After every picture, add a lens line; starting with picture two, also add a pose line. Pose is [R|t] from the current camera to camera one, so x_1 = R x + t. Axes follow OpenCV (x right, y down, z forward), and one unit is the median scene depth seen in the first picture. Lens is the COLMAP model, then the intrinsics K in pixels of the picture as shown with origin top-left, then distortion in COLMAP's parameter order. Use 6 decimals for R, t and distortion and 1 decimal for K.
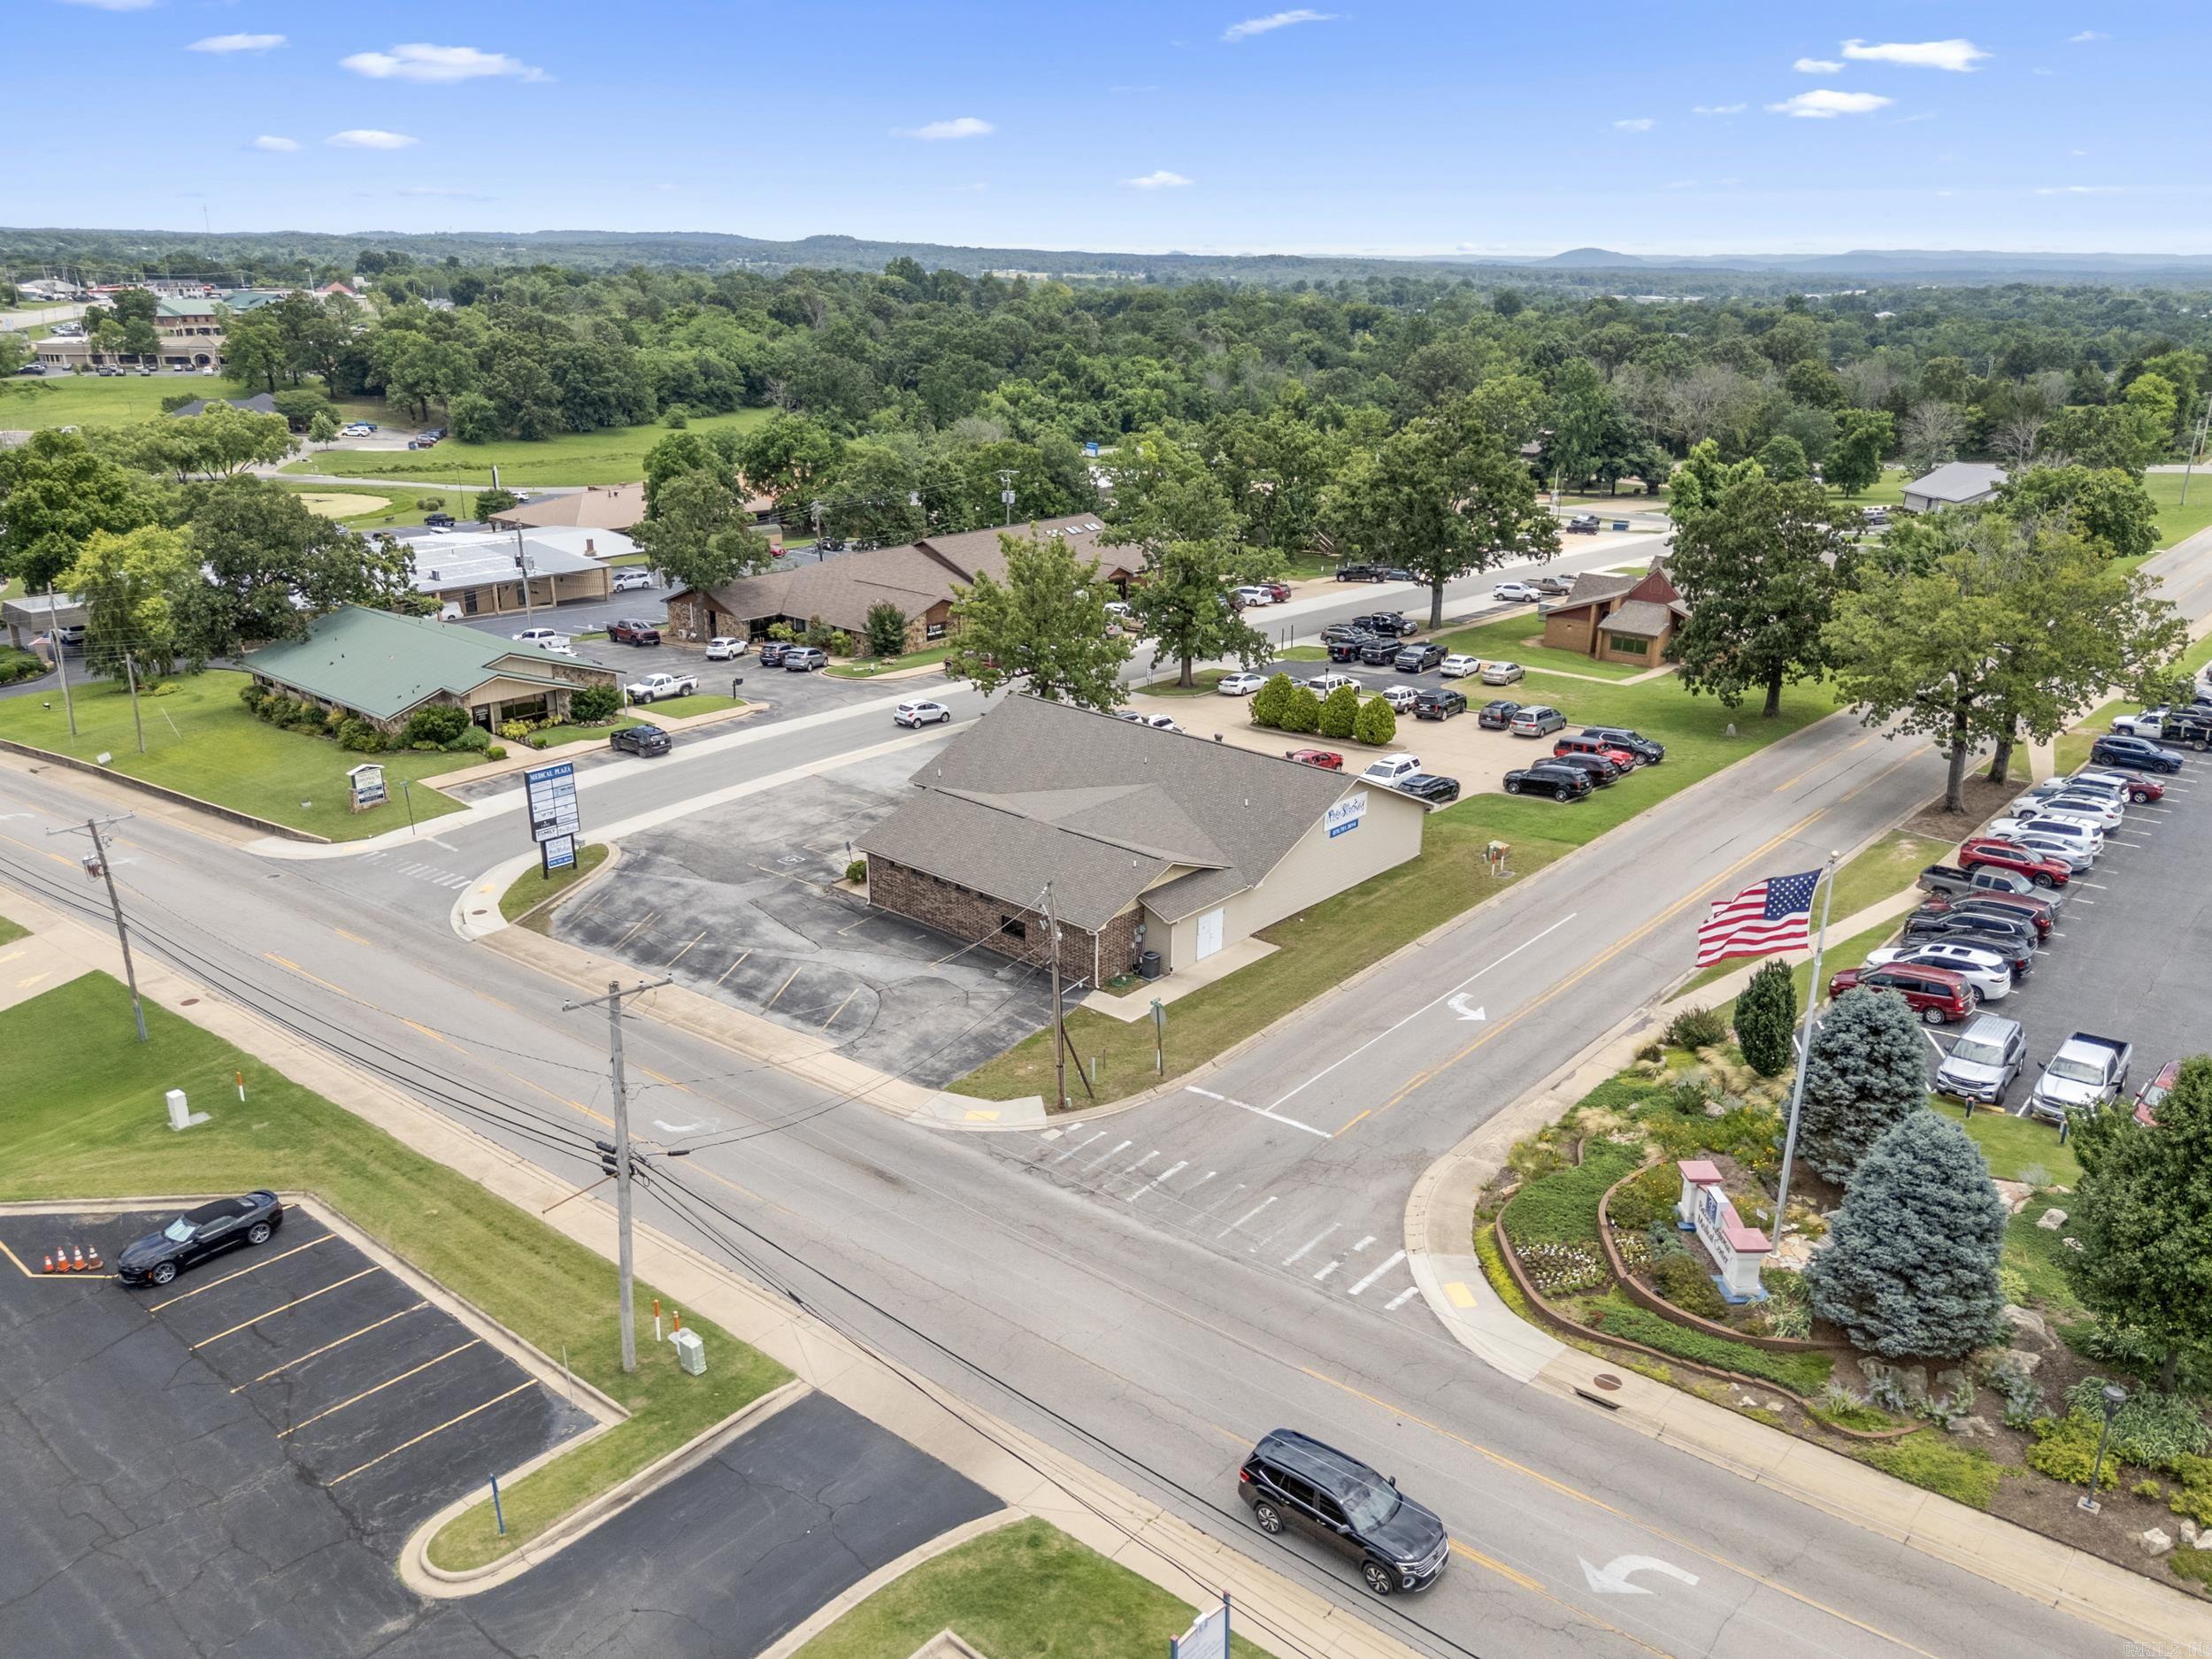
lens RADIAL K [[1622.5, 0, 1114.6], [0, 1622.5, 827.3], [0, 0, 1]] dist [0.068767, -0.071729]
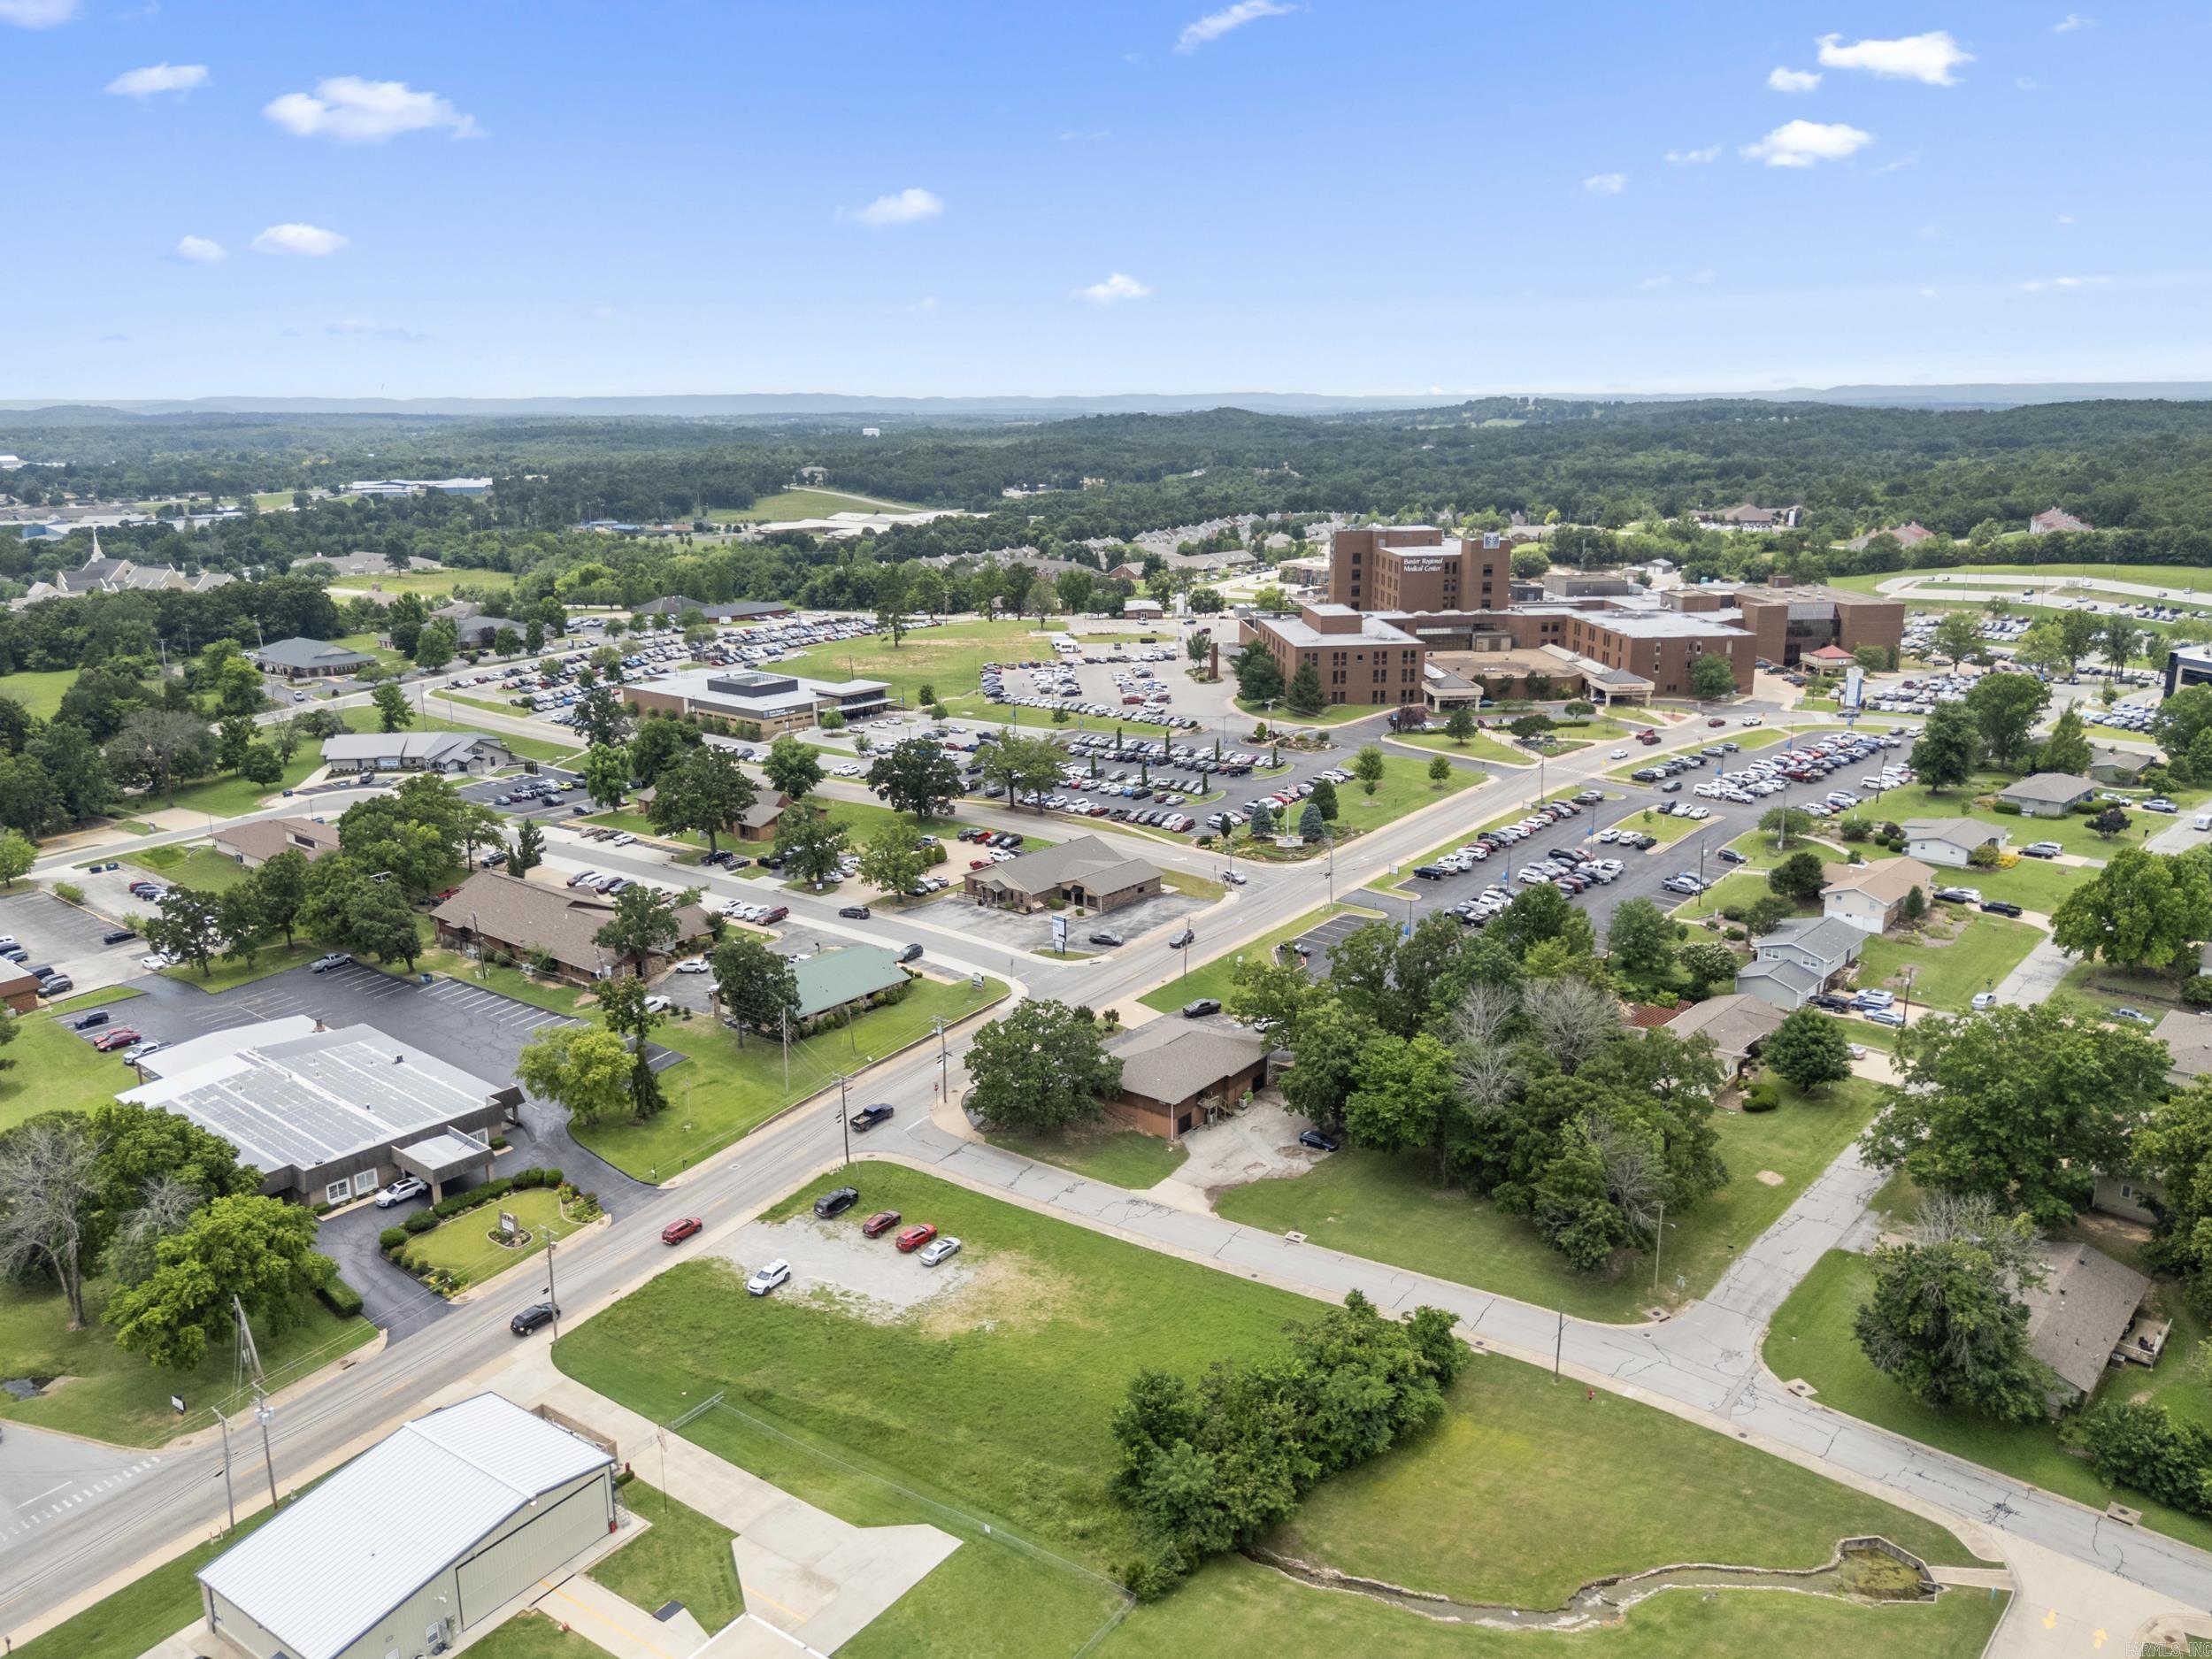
lens RADIAL K [[1622.5, 0, 1114.6], [0, 1622.5, 827.3], [0, 0, 1]] dist [0.068767, -0.071729]
pose [[0.007288, -0.266357, 0.963847, -2.835094], [0.336171, 0.908426, 0.248499, -0.792947], [-0.941773, 0.322206, 0.096162, 0.547175]]
